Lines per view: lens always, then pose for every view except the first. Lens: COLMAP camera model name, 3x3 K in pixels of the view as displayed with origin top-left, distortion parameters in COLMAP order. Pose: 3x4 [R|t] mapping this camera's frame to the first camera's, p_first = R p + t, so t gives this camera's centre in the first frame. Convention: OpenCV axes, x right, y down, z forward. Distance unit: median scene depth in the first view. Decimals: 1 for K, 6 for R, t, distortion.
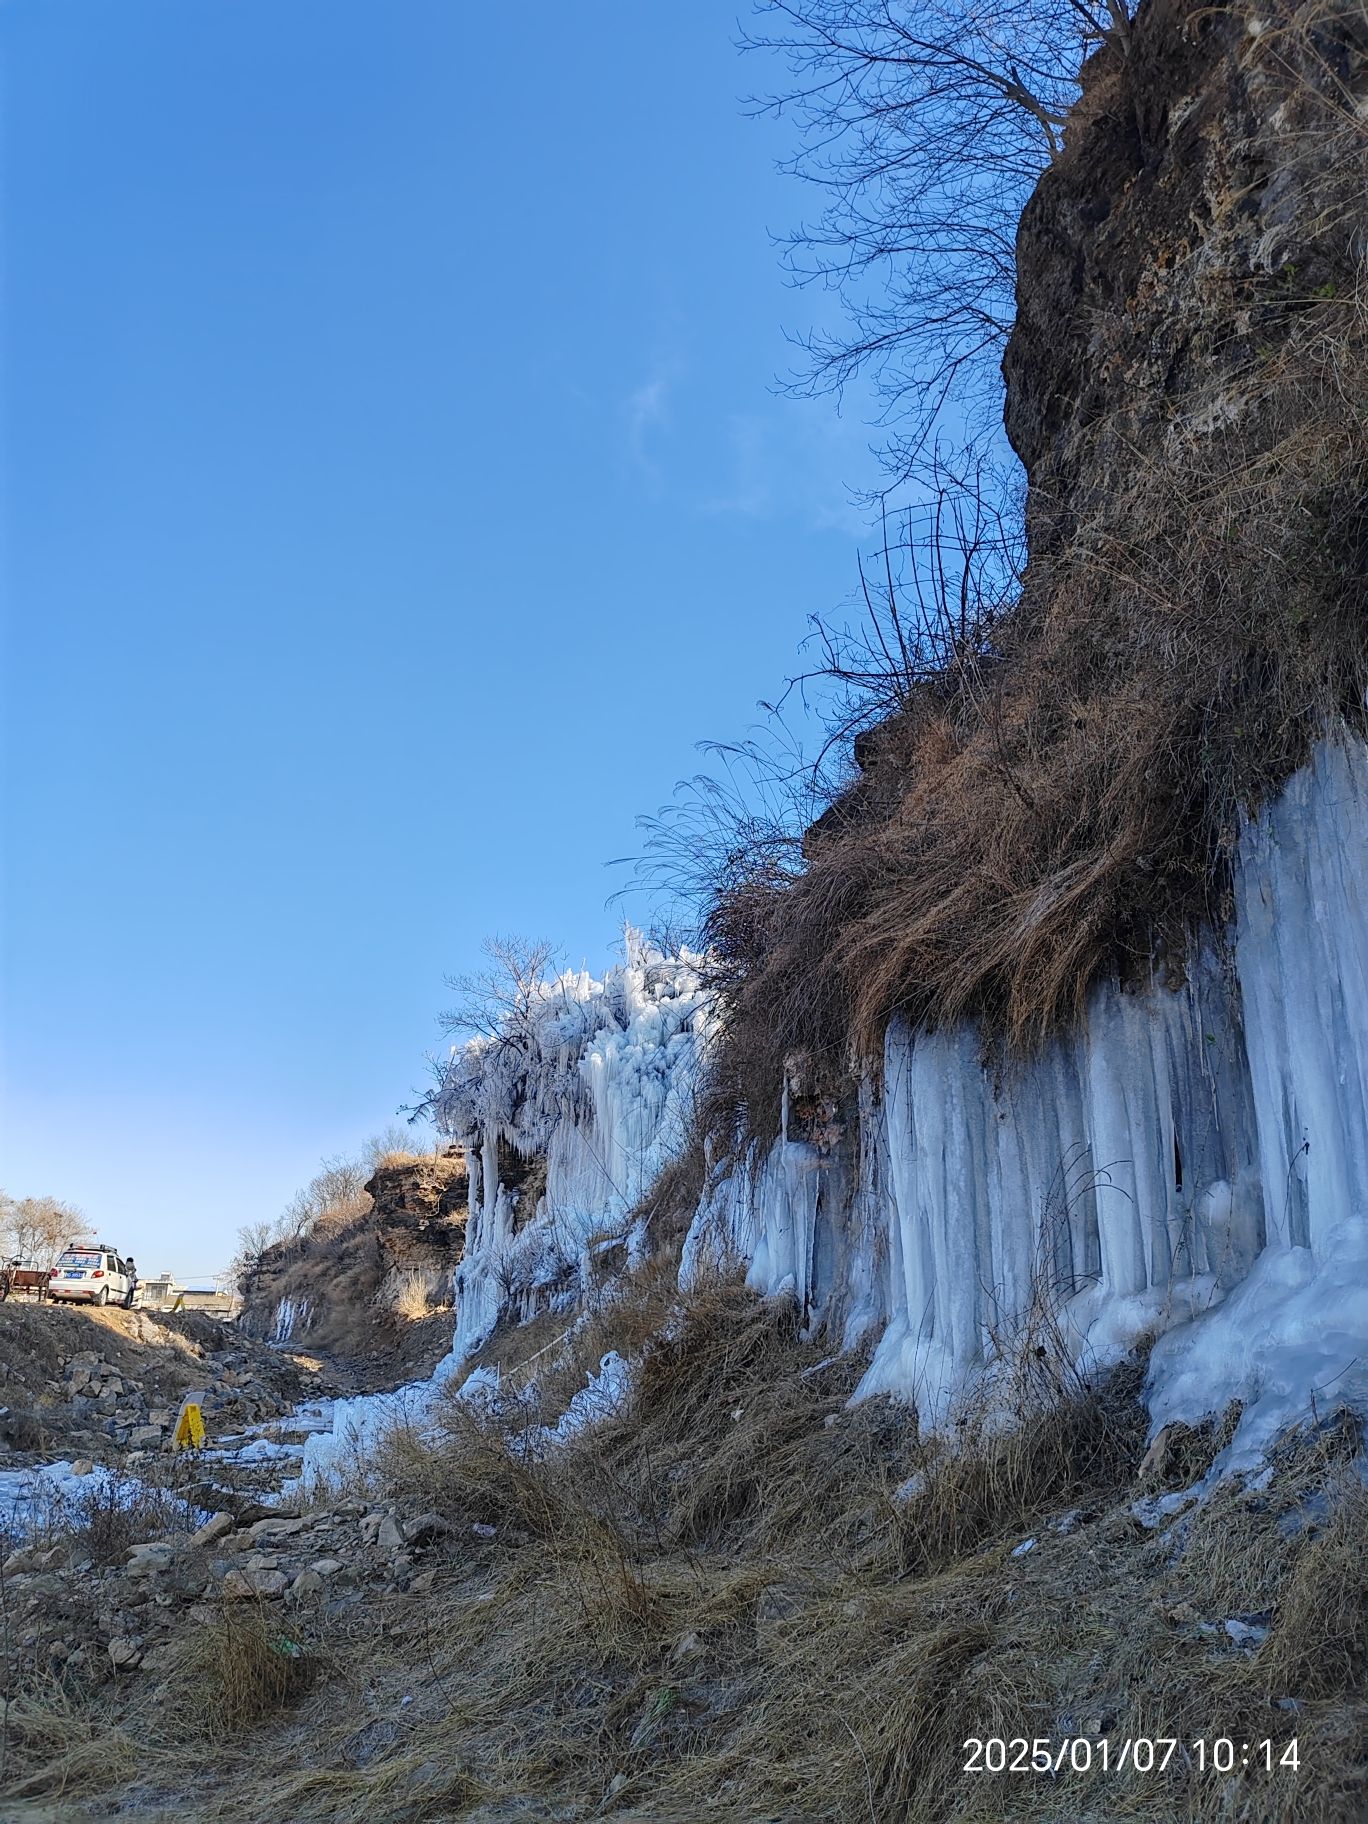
lens RADIAL K [[1435.4, 0, 684.5], [0, 1435.4, 913.8], [0, 0, 1]] dist [-0.003097, -0.000609]
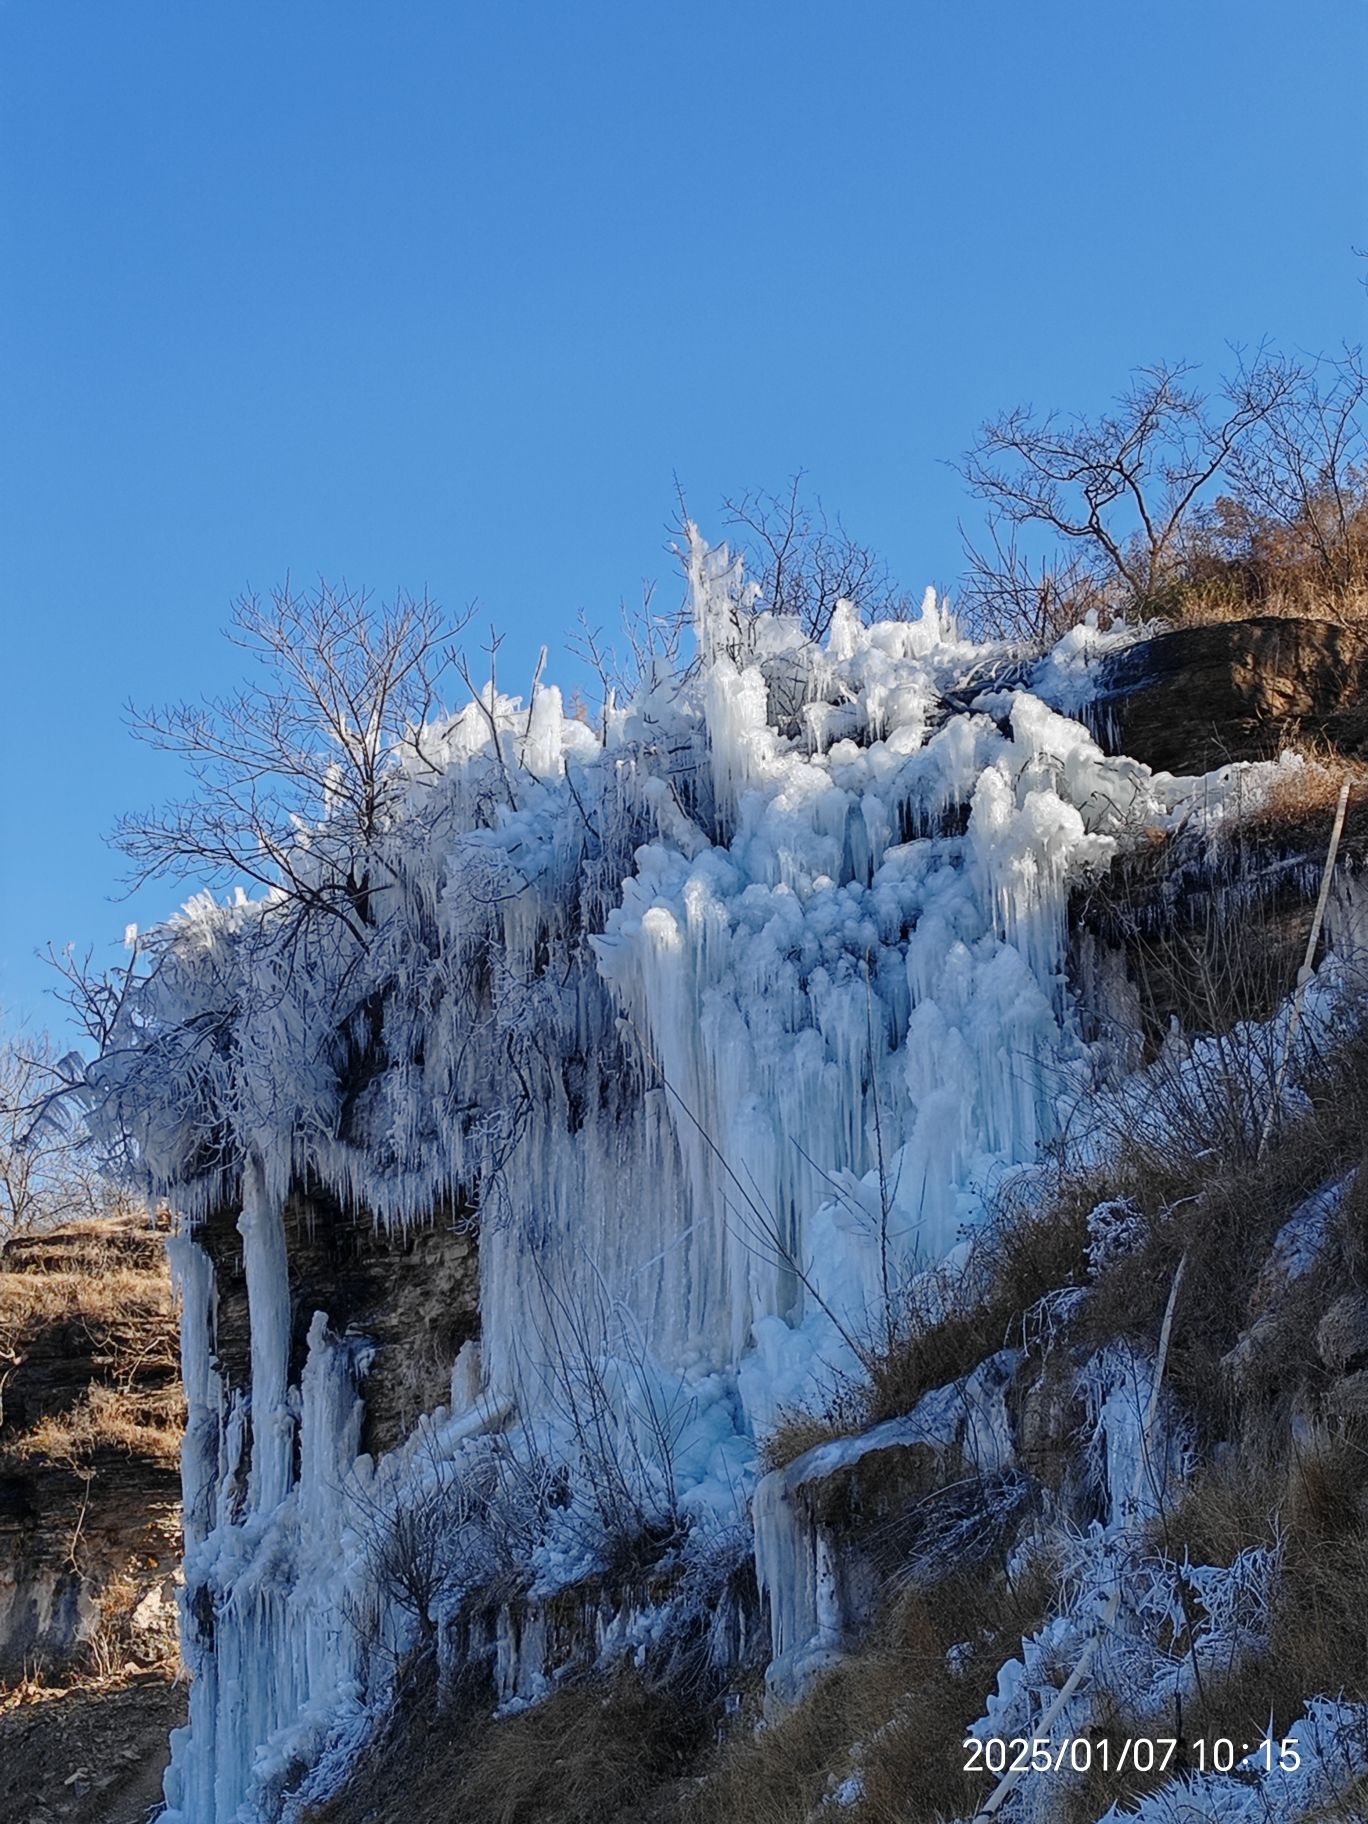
lens RADIAL K [[3836.7, 0, 683.8], [0, 3836.7, 911.7], [0, 0, 1]] dist [0.105890, 0.000000]
pose [[0.997492, -0.026440, 0.065656, -0.106122], [0.021666, 0.997140, 0.072399, 0.030221], [-0.067382, -0.070795, 0.995212, 0.095268]]
